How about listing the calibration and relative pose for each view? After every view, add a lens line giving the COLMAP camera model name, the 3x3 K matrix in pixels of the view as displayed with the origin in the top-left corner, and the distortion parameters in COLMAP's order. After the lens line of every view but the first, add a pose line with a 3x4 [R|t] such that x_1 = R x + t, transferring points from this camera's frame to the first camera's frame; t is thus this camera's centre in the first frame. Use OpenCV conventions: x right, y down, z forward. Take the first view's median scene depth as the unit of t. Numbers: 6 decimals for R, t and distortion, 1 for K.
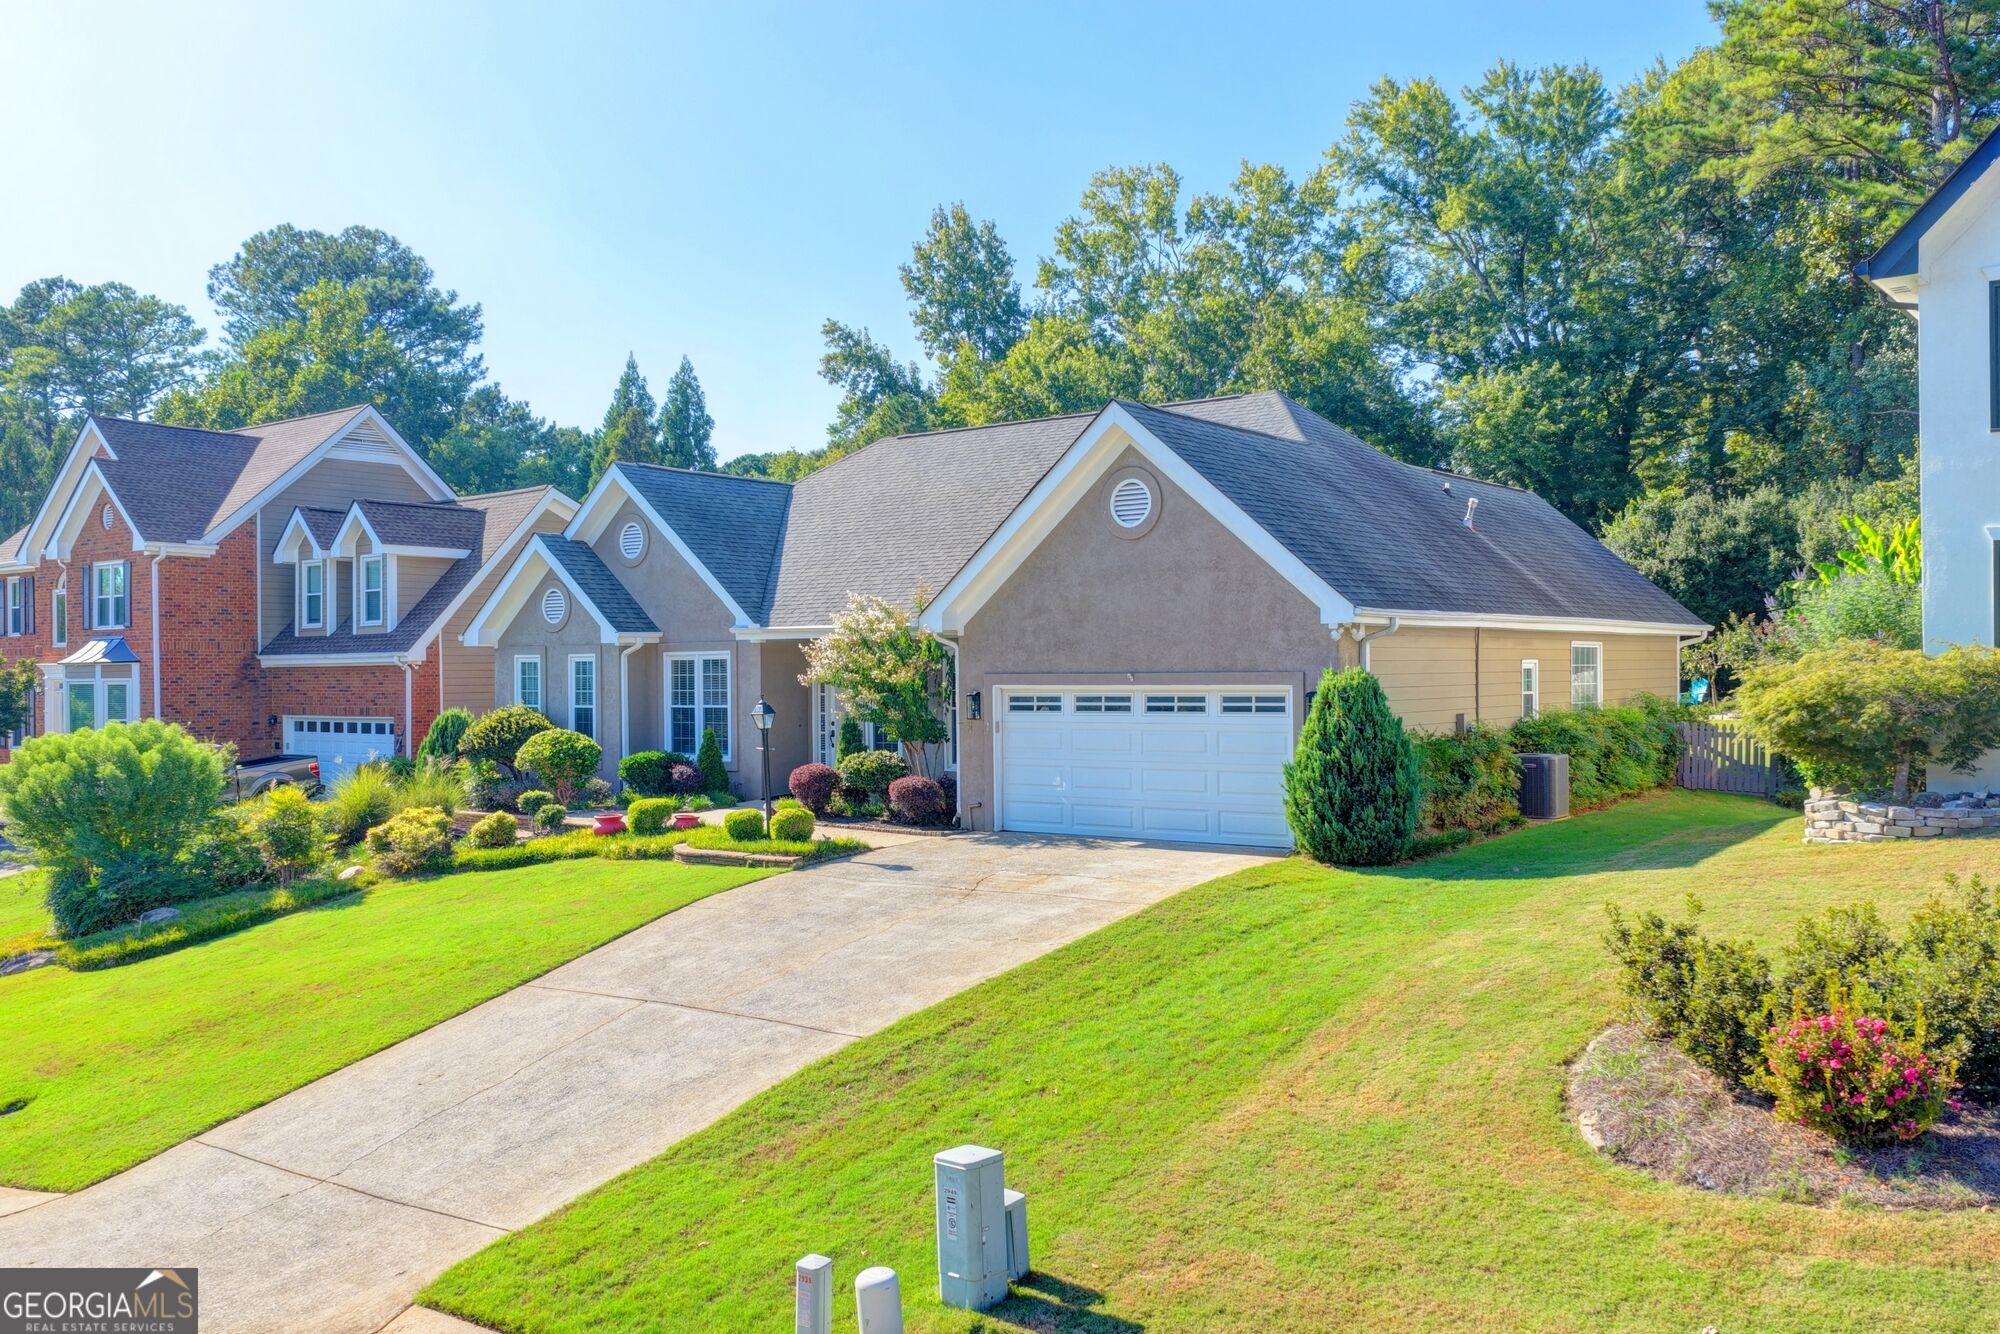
lens RADIAL K [[1659.2, 0, 1000.0], [0, 1659.2, 667.0], [0, 0, 1]] dist [-0.012356, 0.027024]
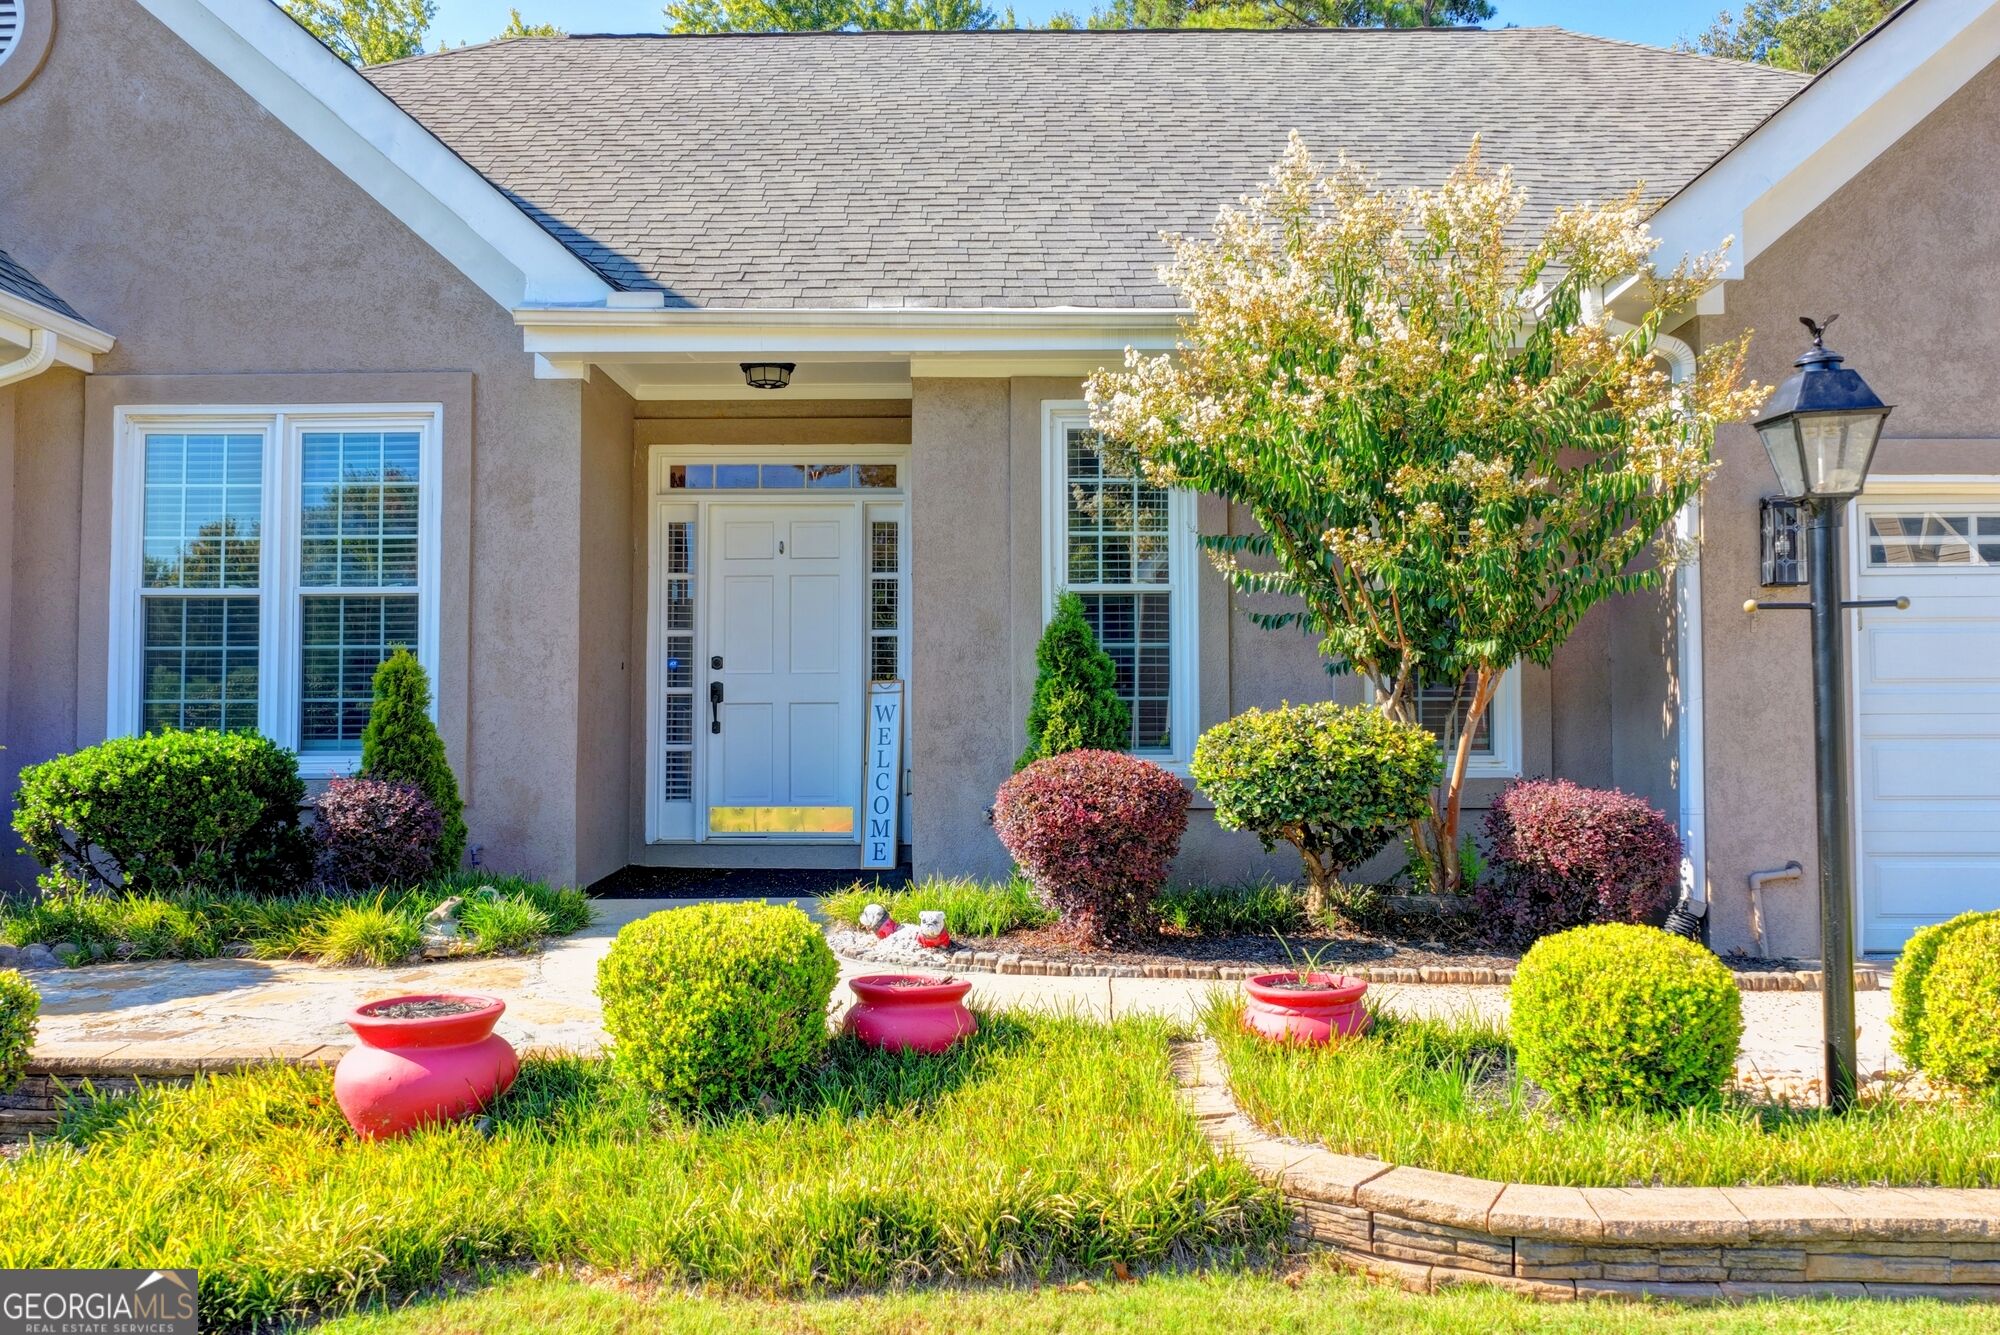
lens RADIAL K [[1669.7, 0, 999.4], [0, 1669.7, 660.7], [0, 0, 1]] dist [-0.015551, 0.040234]
pose [[0.807318, 0.037846, 0.588902, -0.195904], [-0.007845, 0.998541, -0.053417, 0.039538], [-0.590065, 0.038505, 0.806437, 0.533628]]
